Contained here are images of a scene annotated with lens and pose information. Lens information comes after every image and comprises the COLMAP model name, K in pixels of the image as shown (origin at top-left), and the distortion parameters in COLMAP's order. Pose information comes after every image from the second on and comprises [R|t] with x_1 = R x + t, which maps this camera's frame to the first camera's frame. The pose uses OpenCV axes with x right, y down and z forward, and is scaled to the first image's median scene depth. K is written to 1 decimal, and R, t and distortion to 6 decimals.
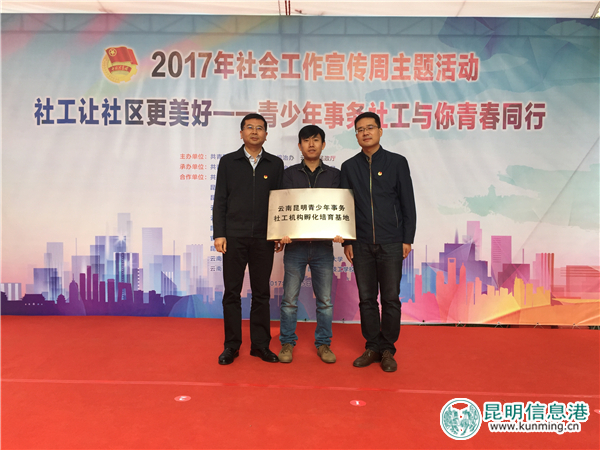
lens RADIAL K [[516.2, 0, 297.9], [0, 516.2, 225.4], [0, 0, 1]] dist [0.089916, -0.008524]
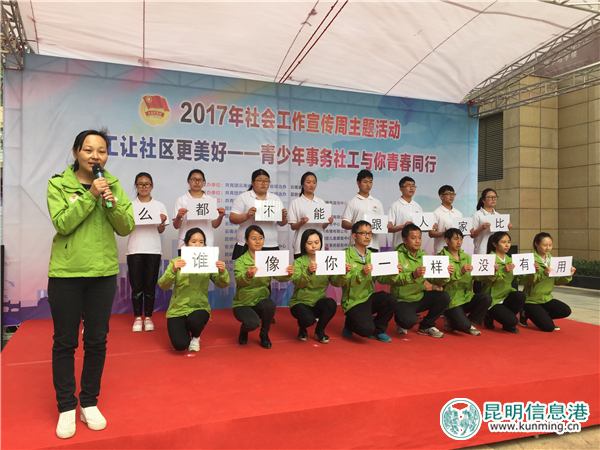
lens RADIAL K [[516.2, 0, 301.5], [0, 516.2, 225.1], [0, 0, 1]] dist [0.089916, -0.008524]
pose [[0.999604, 0.000307, -0.028129, 0.070592], [-0.001322, 0.999348, -0.036086, 0.018921], [0.028100, 0.036109, 0.998953, -0.345744]]
